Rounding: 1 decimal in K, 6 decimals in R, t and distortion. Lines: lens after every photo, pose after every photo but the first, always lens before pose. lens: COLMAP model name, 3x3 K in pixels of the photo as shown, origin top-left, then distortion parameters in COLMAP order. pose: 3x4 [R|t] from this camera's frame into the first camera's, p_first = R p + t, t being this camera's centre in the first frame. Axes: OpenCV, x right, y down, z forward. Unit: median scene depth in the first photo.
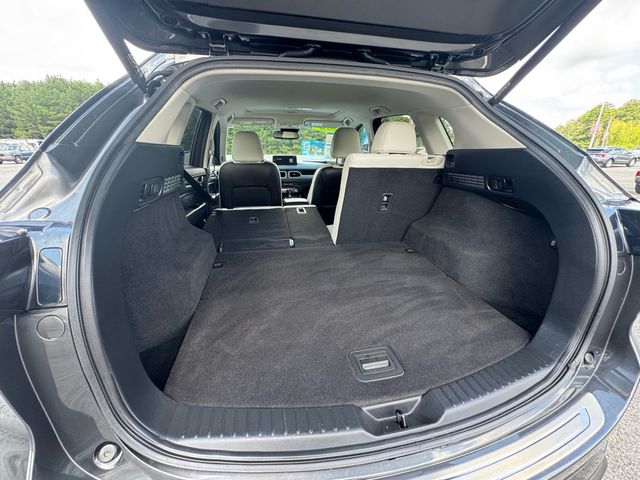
lens RADIAL K [[258.5, 0, 320.0], [0, 258.5, 238.5], [0, 0, 1]] dist [-0.005483, 0.000676]
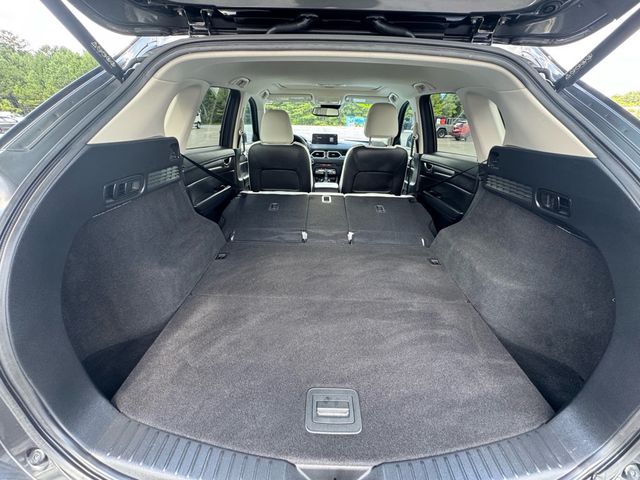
lens RADIAL K [[258.5, 0, 319.9], [0, 258.5, 238.9], [0, 0, 1]] dist [-0.005483, 0.000676]
pose [[0.975504, 0.103854, -0.193925, 0.239872], [-0.084260, 0.990714, 0.106709, -0.150087], [0.203207, -0.087755, 0.975195, 0.165985]]
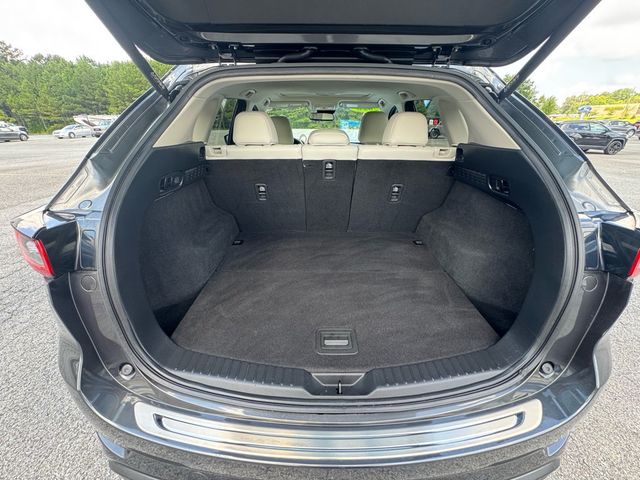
lens RADIAL K [[258.5, 0, 319.8], [0, 258.5, 238.9], [0, 0, 1]] dist [-0.005483, 0.000676]
pose [[0.979576, 0.077883, -0.185376, 0.275378], [-0.060718, 0.993475, 0.096540, -0.071213], [0.191685, -0.083313, 0.977914, -0.100221]]
